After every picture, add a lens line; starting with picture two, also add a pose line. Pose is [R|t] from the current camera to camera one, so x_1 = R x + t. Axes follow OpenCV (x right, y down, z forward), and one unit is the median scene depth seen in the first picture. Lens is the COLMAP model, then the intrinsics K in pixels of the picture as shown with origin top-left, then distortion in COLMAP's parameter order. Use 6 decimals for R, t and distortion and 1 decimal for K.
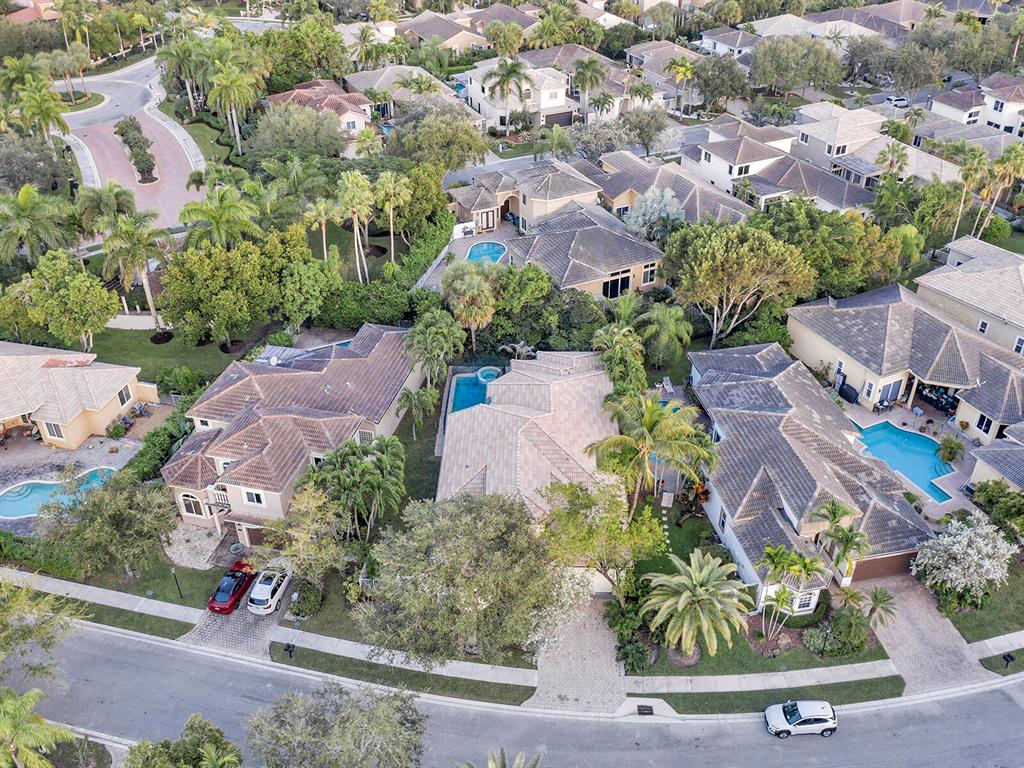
lens RADIAL K [[916.5, 0, 512.0], [0, 916.5, 384.0], [0, 0, 1]] dist [-0.009377, 0.006977]
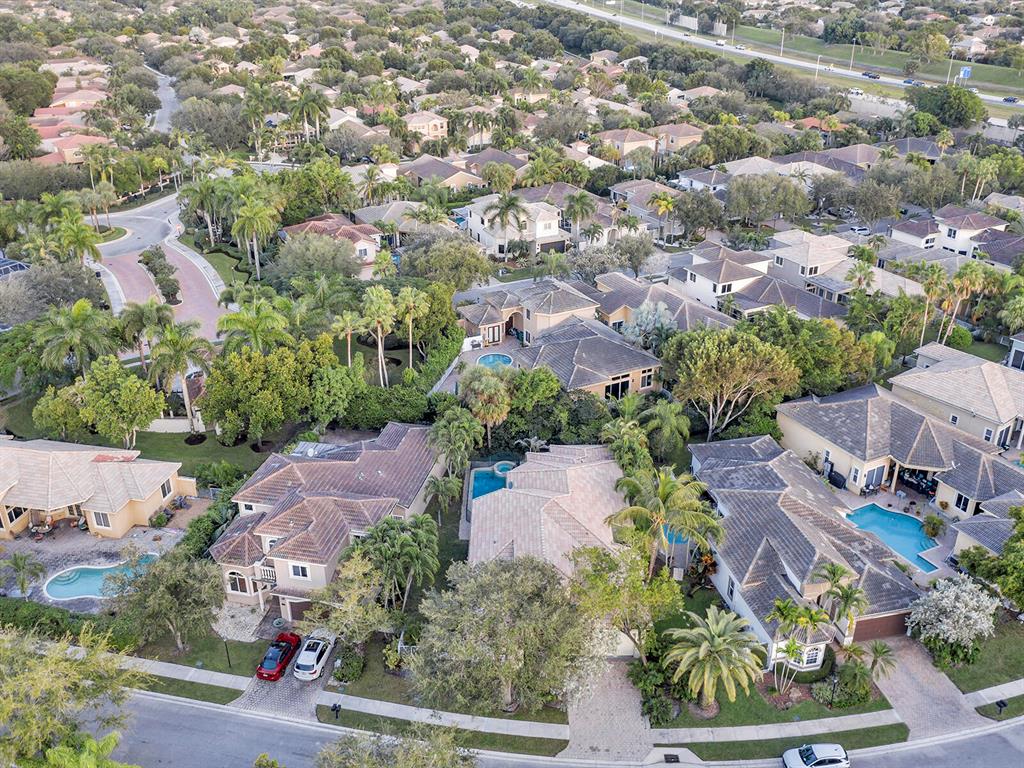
lens RADIAL K [[916.5, 0, 512.0], [0, 916.5, 384.0], [0, 0, 1]] dist [-0.009377, 0.006977]
pose [[0.999648, -0.008530, 0.025107, -0.043285], [0.012164, 0.988862, -0.148336, 0.052821], [-0.023562, 0.148589, 0.988618, -0.081316]]
